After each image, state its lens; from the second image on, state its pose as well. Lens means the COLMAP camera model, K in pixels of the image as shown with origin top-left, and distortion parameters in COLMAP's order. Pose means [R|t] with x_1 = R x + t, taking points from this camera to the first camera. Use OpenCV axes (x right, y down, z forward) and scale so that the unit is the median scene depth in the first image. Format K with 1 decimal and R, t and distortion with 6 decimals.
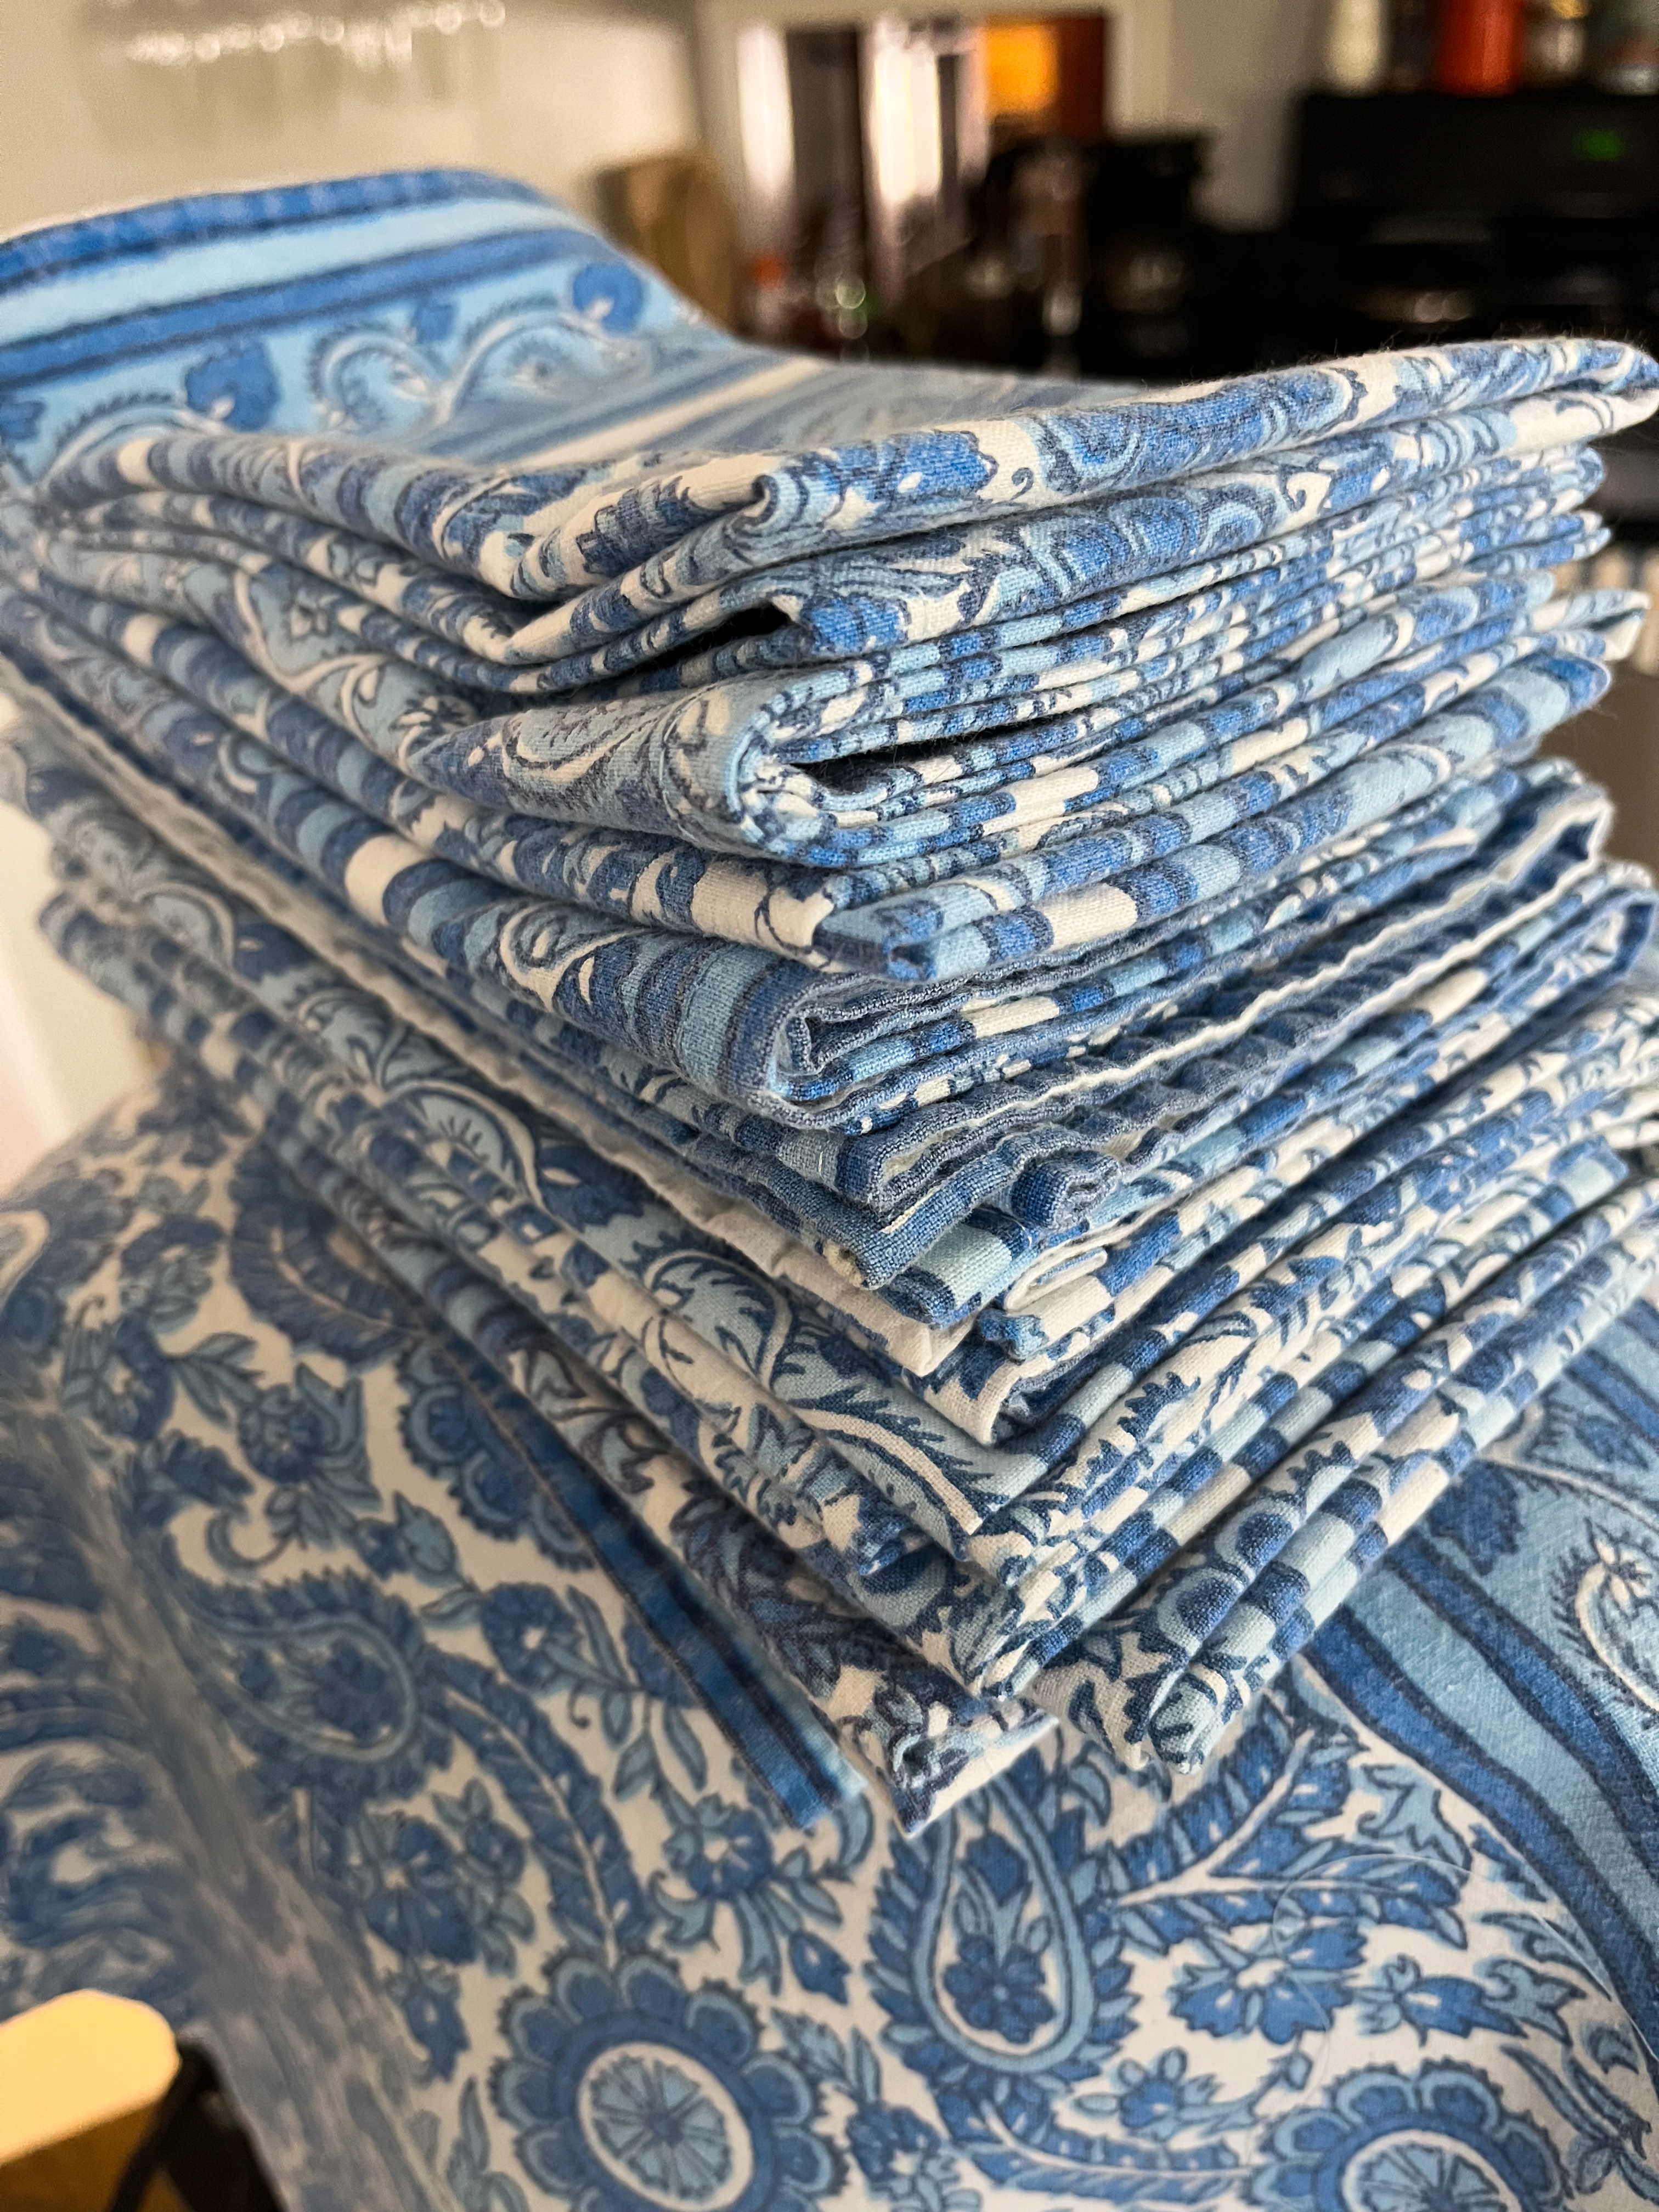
lens RADIAL K [[1733.4, 0, 829.5], [0, 1733.4, 1106.0], [0, 0, 1]] dist [-0.005215, 0.003708]
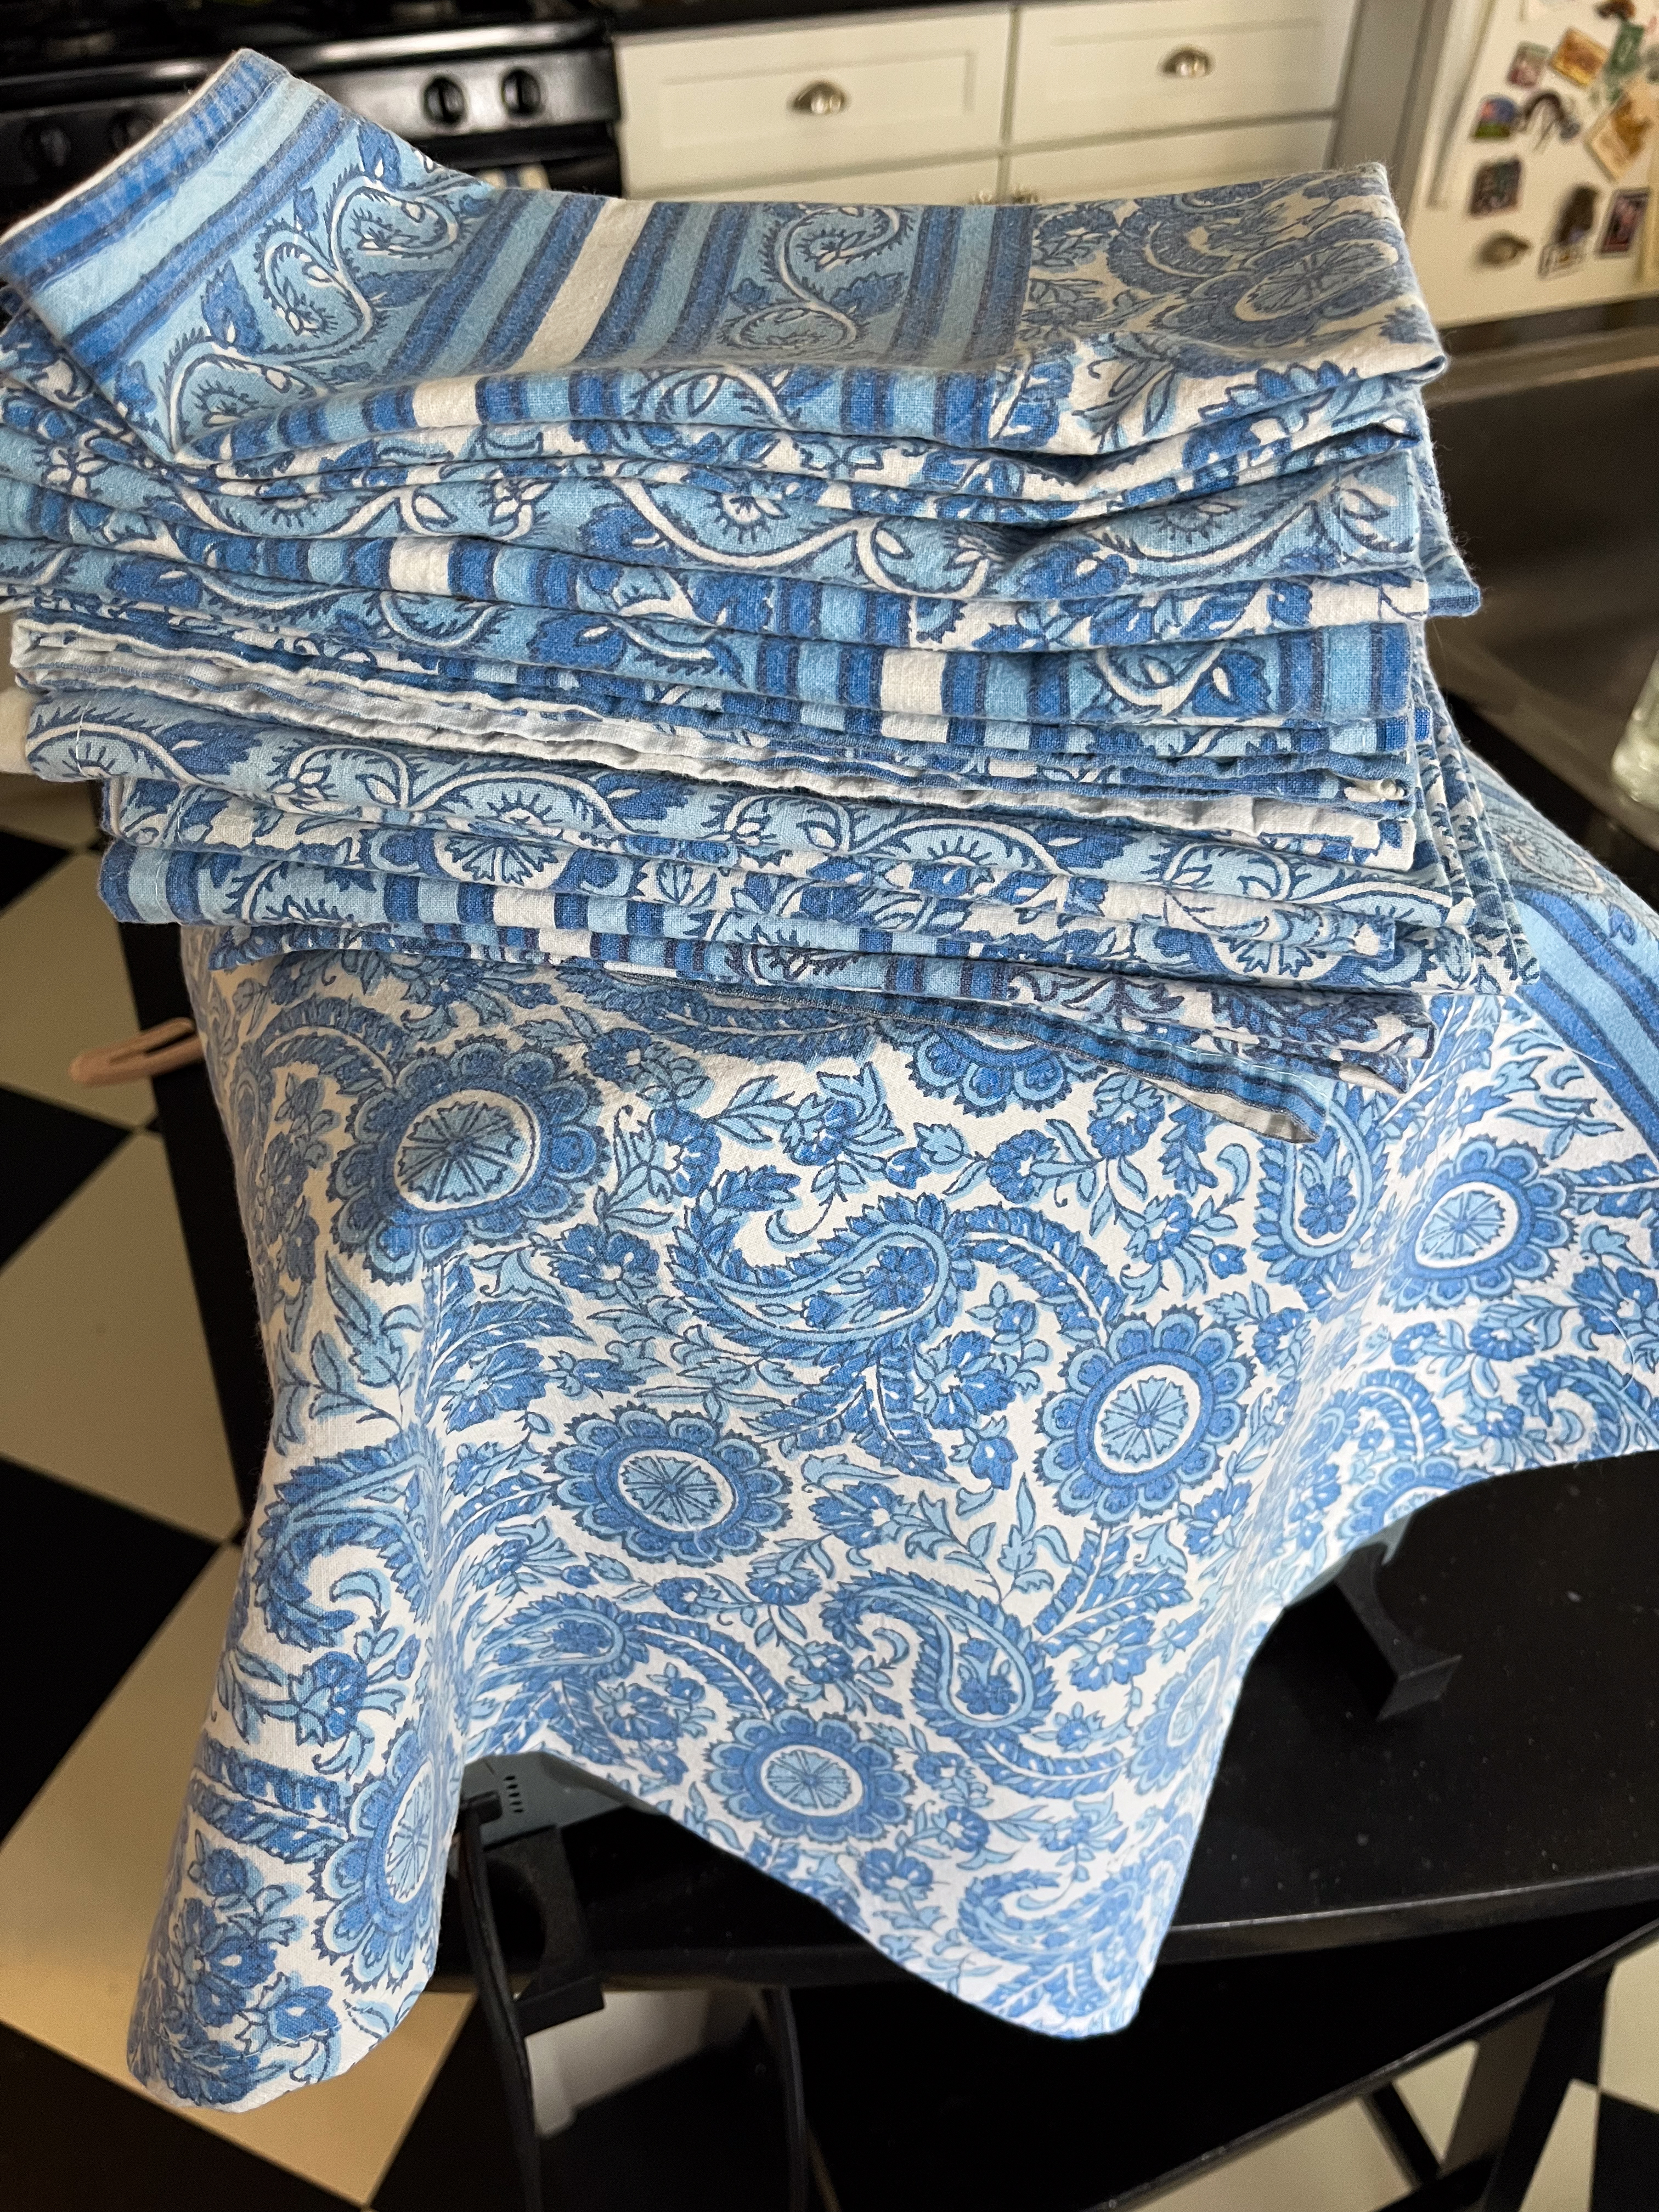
lens RADIAL K [[1717.6, 0, 829.5], [0, 1717.6, 1106.0], [0, 0, 1]] dist [0.065782, 0.000943]
pose [[0.744200, -0.420263, 0.519178, -1.051721], [0.314092, 0.906145, 0.283280, -0.212800], [-0.589502, -0.047747, 0.806354, -0.087533]]
